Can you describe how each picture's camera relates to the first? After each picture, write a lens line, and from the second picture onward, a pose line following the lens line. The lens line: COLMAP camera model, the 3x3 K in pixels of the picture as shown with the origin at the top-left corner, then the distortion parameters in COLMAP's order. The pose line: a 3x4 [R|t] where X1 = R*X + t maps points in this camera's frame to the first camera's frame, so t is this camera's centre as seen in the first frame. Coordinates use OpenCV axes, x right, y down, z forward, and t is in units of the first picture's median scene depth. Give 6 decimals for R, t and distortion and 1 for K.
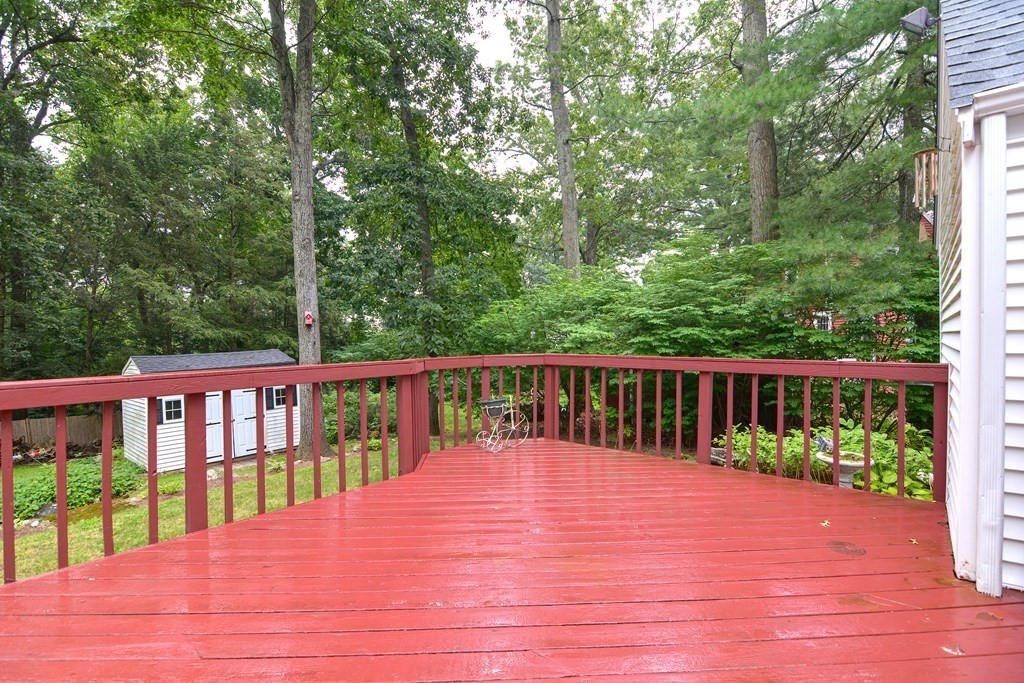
lens RADIAL K [[484.9, 0, 510.1], [0, 484.9, 352.2], [0, 0, 1]] dist [-0.000868, -0.008811]
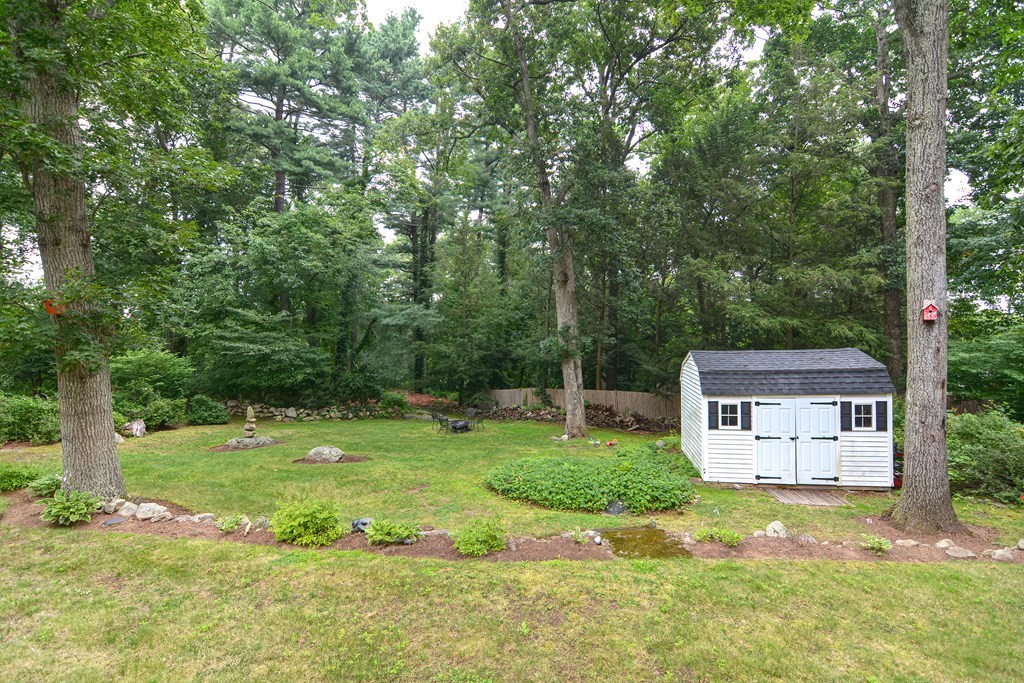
lens RADIAL K [[501.9, 0, 512.8], [0, 501.9, 333.2], [0, 0, 1]] dist [0.000880, -0.000782]
pose [[0.536714, 0.026313, -0.843354, -0.083237], [-0.028052, 0.999518, 0.013333, -0.018250], [0.843298, 0.016502, 0.537193, 0.103529]]
